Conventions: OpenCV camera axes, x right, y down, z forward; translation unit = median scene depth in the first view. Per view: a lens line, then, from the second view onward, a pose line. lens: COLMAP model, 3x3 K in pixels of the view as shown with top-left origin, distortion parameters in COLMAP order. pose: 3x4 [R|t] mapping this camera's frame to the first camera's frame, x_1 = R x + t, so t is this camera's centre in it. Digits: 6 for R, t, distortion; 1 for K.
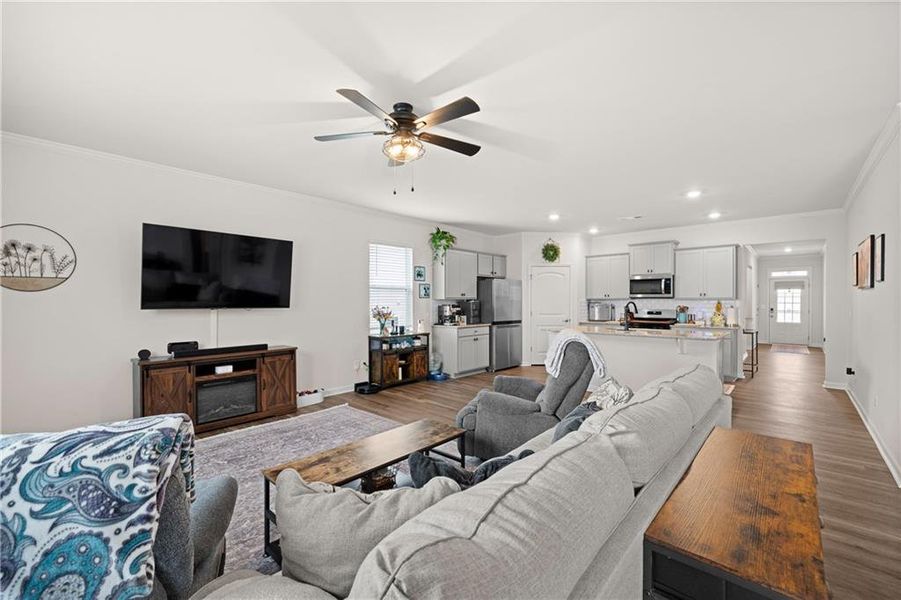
lens RADIAL K [[372.9, 0, 451.7], [0, 372.9, 299.2], [0, 0, 1]] dist [0.000366, 0.000655]
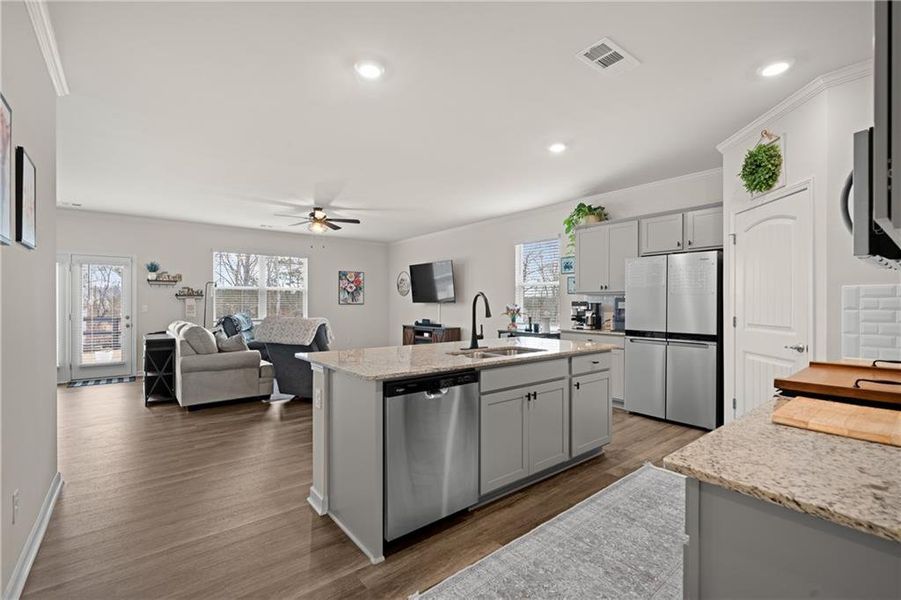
lens RADIAL K [[407.1, 0, 461.1], [0, 407.1, 299.7], [0, 0, 1]] dist [0.004239, 0.001518]
pose [[-0.139240, -0.008827, -0.990219, 0.858807], [0.003860, 0.999948, -0.009457, 0.017687], [0.990251, -0.005139, -0.139199, 0.882177]]
